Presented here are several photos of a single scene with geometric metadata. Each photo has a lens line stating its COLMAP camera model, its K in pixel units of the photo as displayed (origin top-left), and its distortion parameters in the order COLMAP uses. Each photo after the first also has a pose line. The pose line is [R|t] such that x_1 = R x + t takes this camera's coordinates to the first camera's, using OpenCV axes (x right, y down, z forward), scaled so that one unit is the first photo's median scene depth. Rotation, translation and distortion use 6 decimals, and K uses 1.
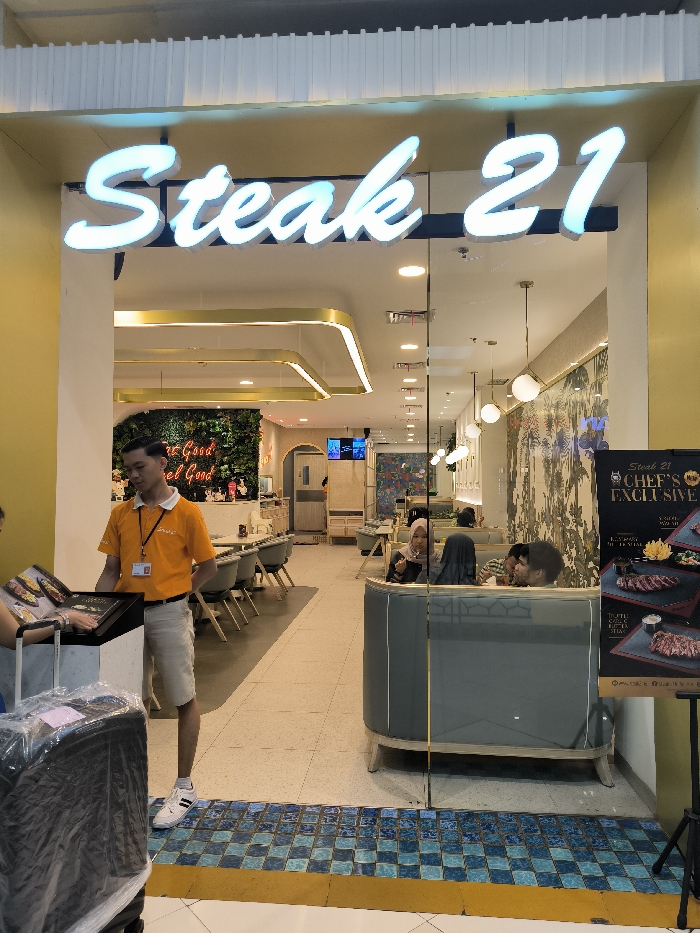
lens RADIAL K [[643.2, 0, 349.1], [0, 643.2, 466.6], [0, 0, 1]] dist [0.017152, 0.007126]
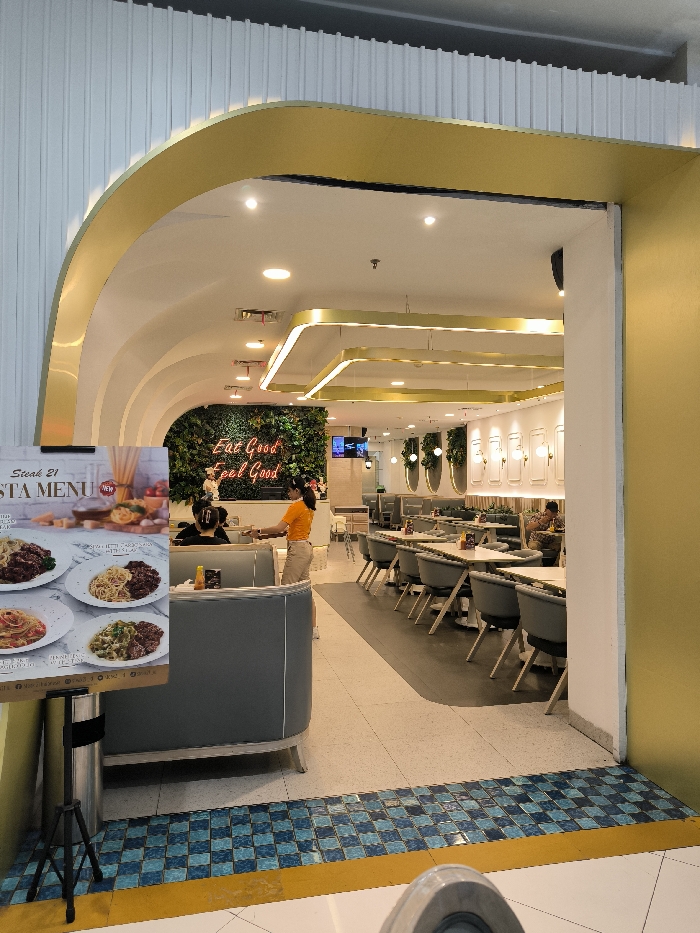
lens RADIAL K [[643.2, 0, 332.9], [0, 643.2, 473.4], [0, 0, 1]] dist [0.017152, 0.007126]
pose [[0.956911, 0.000523, 0.290382, -0.415989], [-0.004531, 0.999904, 0.013130, 0.000388], [-0.290347, -0.013880, 0.956821, 0.034165]]
